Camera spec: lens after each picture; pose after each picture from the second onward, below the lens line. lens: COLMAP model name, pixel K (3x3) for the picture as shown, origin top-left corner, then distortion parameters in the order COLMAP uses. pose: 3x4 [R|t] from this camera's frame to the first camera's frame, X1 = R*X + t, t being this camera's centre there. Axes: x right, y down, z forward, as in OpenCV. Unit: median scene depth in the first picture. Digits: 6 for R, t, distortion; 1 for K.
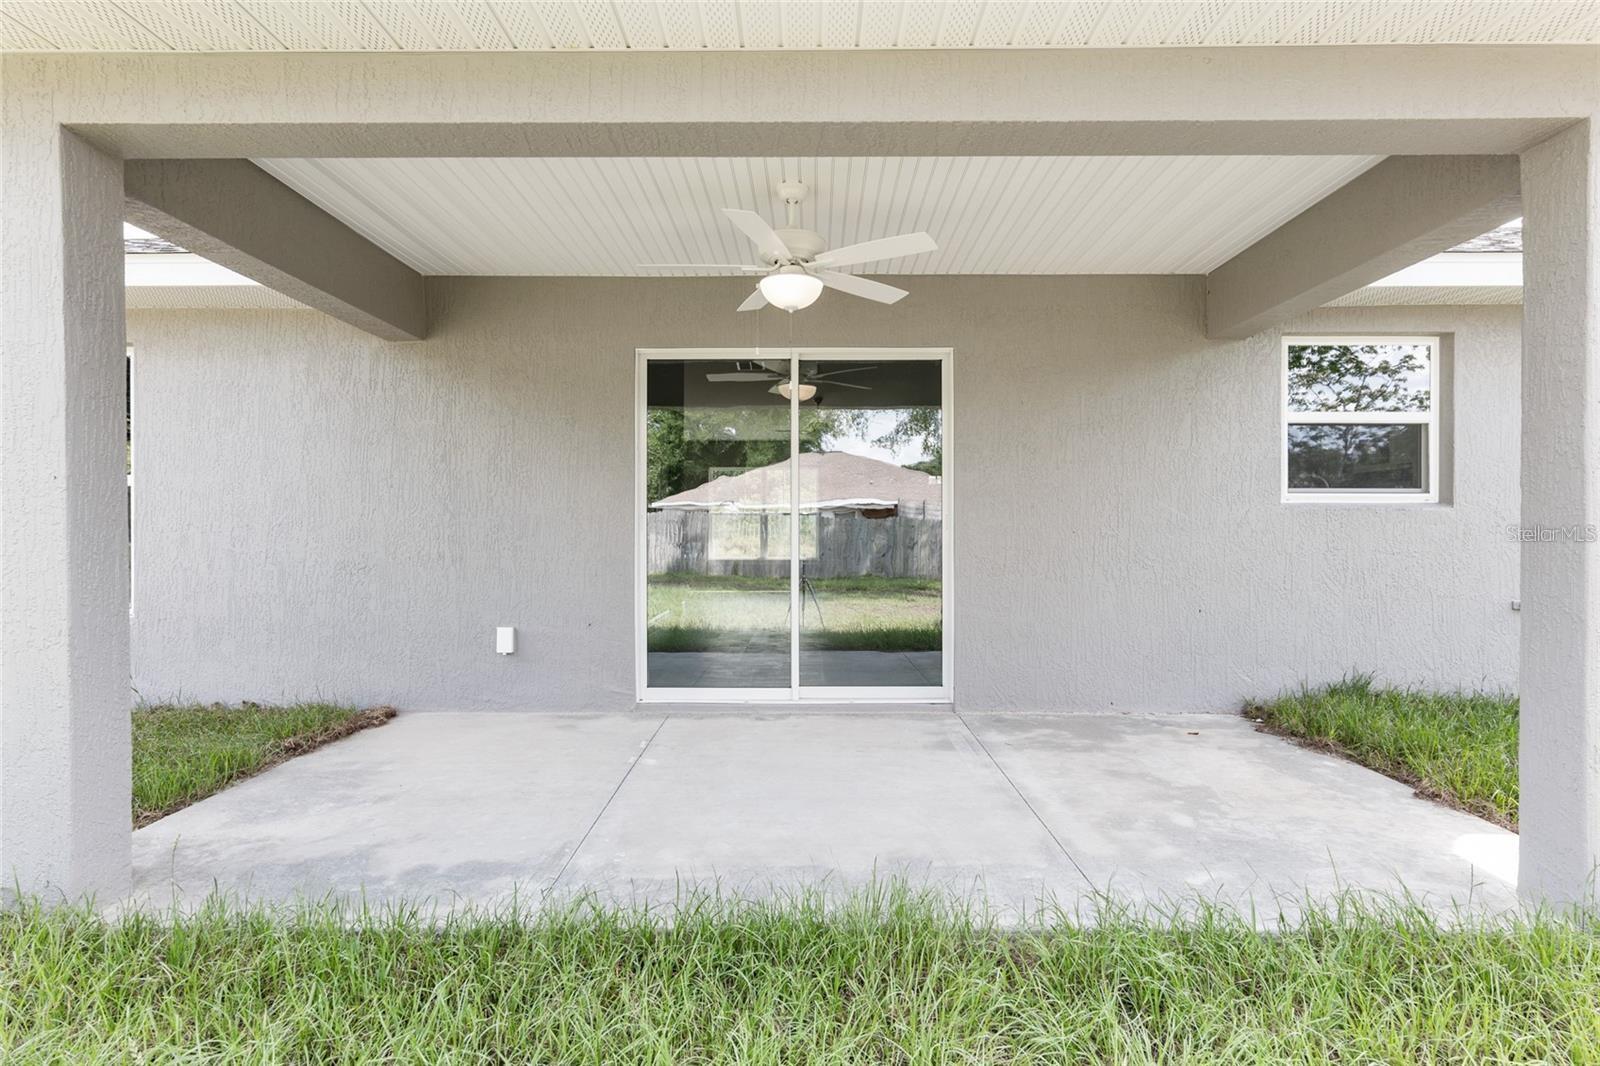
lens RADIAL K [[817.8, 0, 799.3], [0, 817.8, 534.1], [0, 0, 1]] dist [-0.001057, 0.000731]
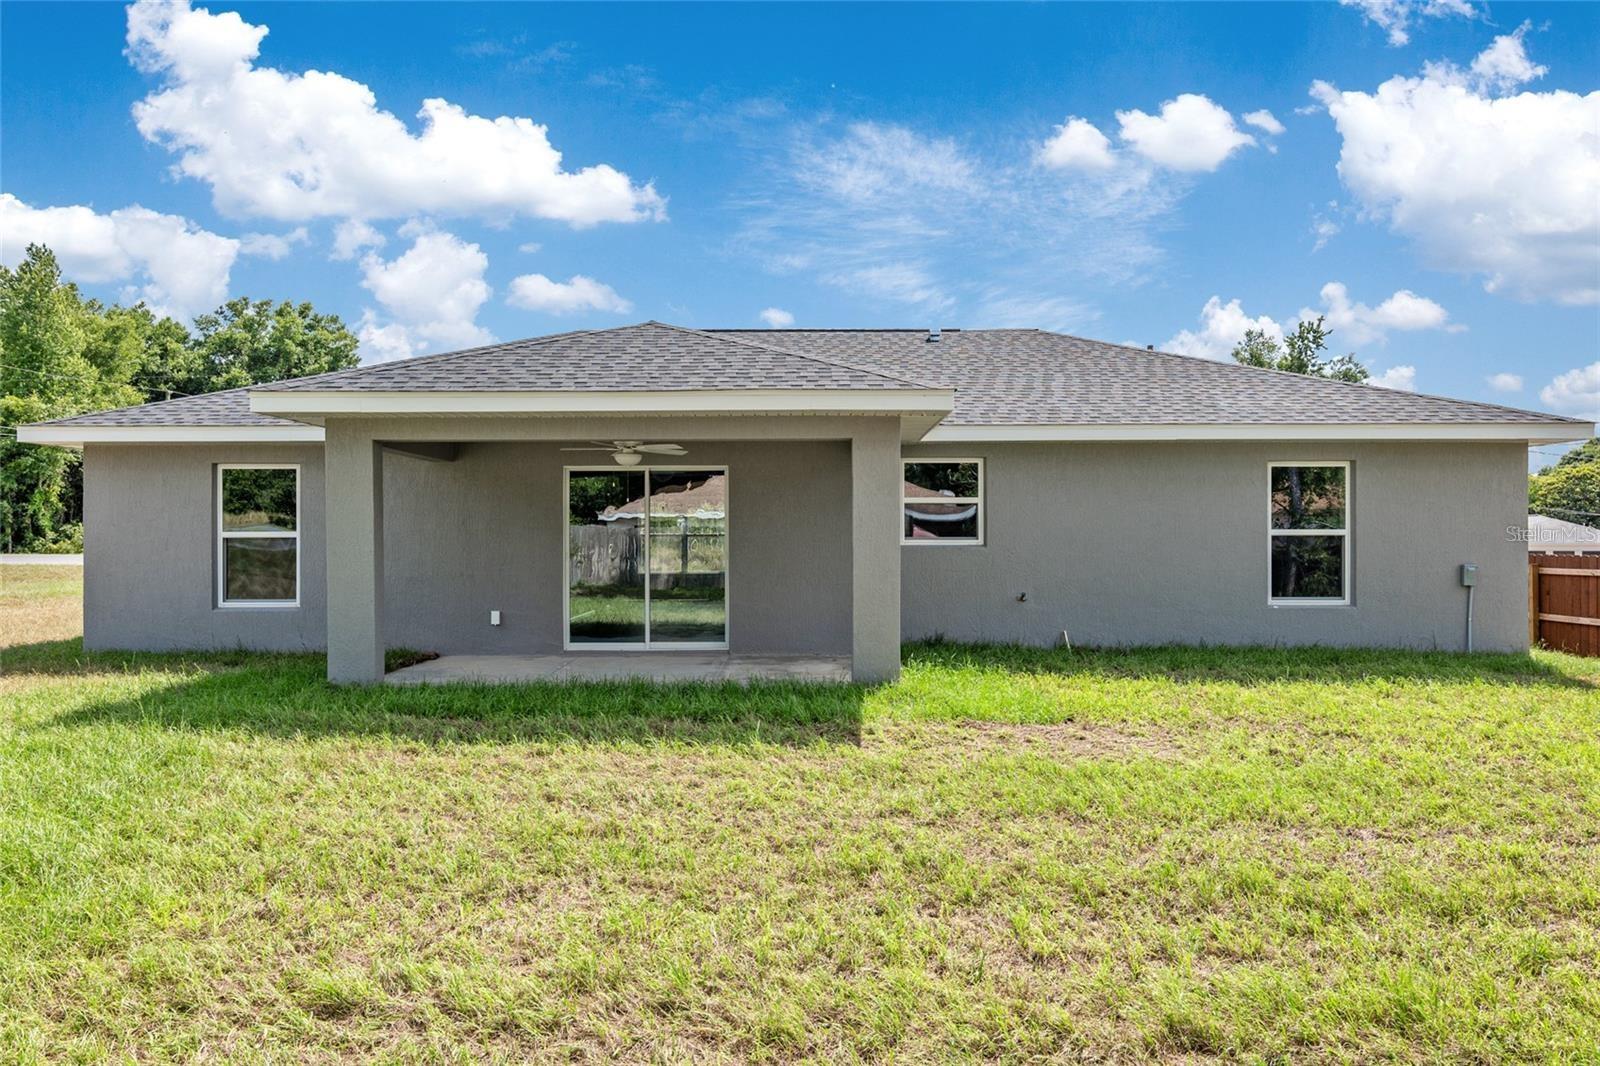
lens RADIAL K [[1007.2, 0, 800.0], [0, 1007.2, 533.0], [0, 0, 1]] dist [0.002813, 0.001264]
pose [[0.999934, -0.002027, 0.011283, 0.325340], [0.002103, 0.999975, -0.006733, -0.051706], [-0.011270, 0.006757, 0.999914, -1.361206]]
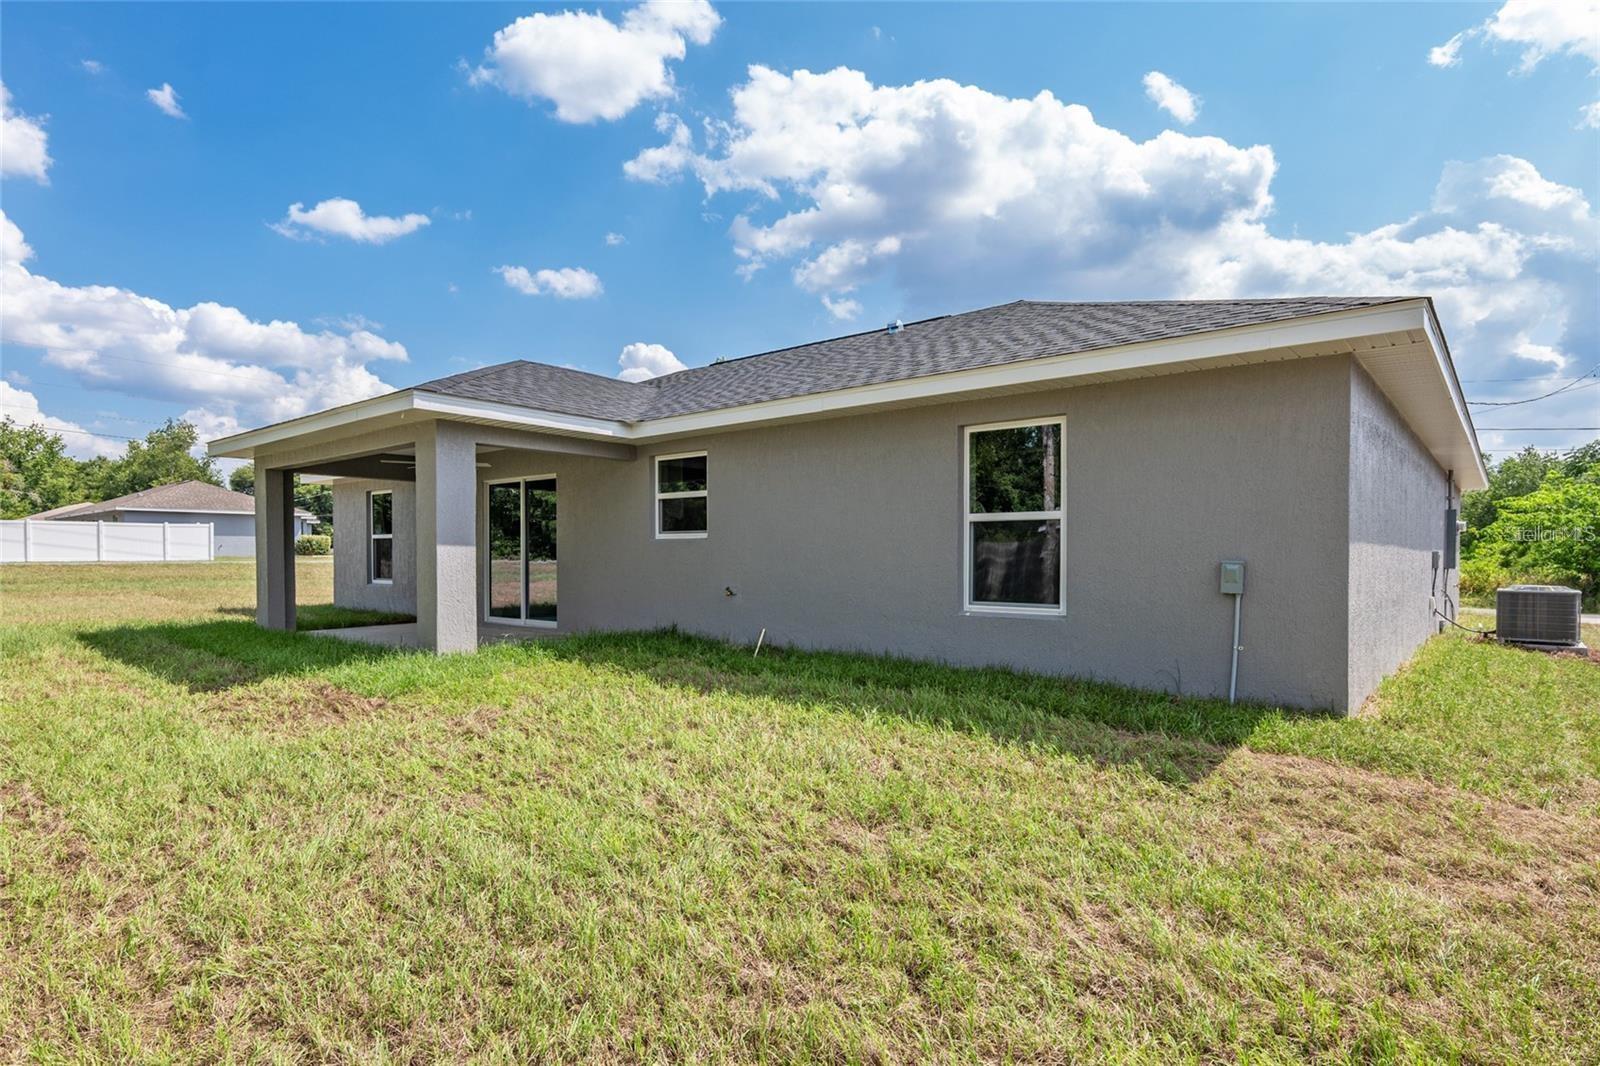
lens RADIAL K [[854.9, 0, 800.8], [0, 854.9, 564.7], [0, 0, 1]] dist [-0.000512, 0.000143]
pose [[0.777165, 0.008007, -0.629246, 2.193182], [-0.003201, 0.999956, 0.008771, 0.005952], [0.629289, -0.004802, 0.777156, -0.410333]]
